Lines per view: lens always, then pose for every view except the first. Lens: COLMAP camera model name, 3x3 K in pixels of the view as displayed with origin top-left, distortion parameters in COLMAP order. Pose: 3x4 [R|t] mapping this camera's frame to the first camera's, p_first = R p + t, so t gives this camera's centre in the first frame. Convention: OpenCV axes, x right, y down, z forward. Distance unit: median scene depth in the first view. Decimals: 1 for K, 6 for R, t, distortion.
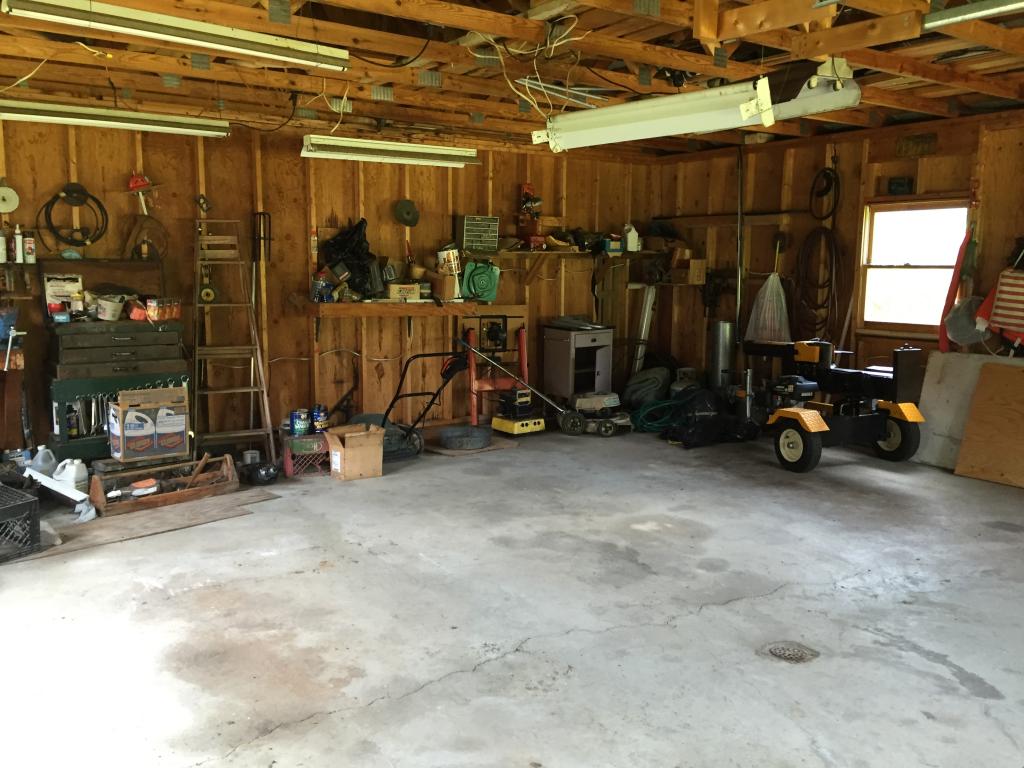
lens RADIAL K [[871.8, 0, 513.1], [0, 871.8, 380.1], [0, 0, 1]] dist [0.066142, -0.081804]
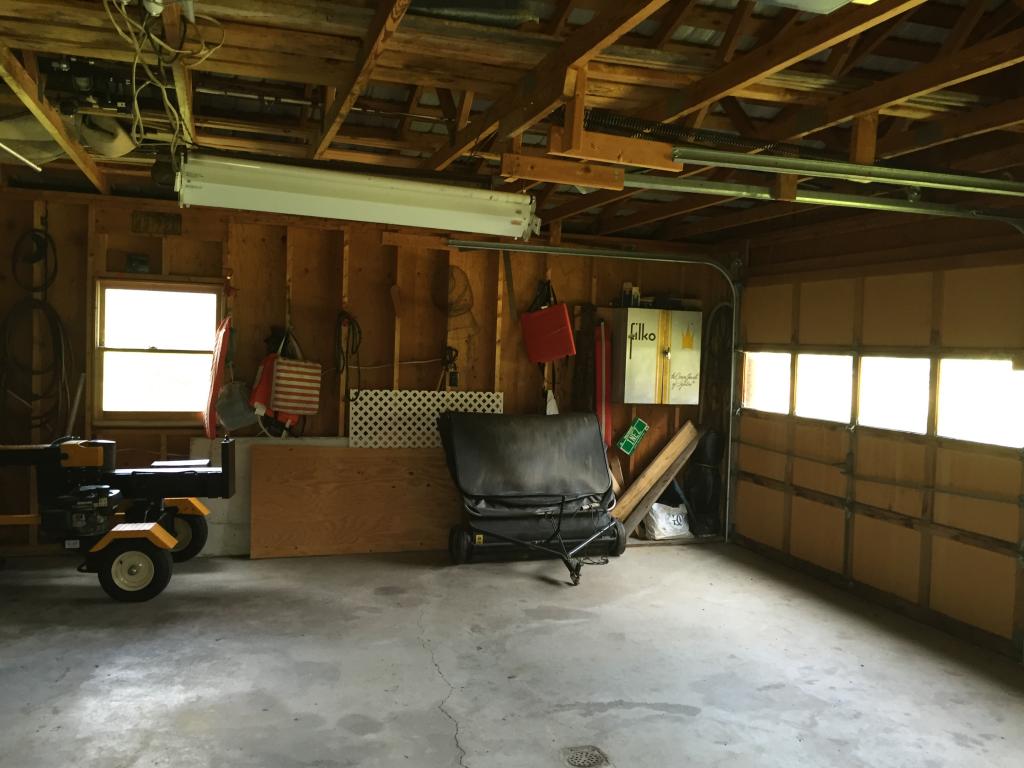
lens RADIAL K [[871.8, 0, 512.9], [0, 871.8, 386.5], [0, 0, 1]] dist [0.066142, -0.081804]
pose [[0.296762, -0.043997, 0.953938, -0.369814], [0.096478, 0.995208, 0.015887, -0.078731], [-0.950066, 0.087319, 0.299584, 0.415474]]
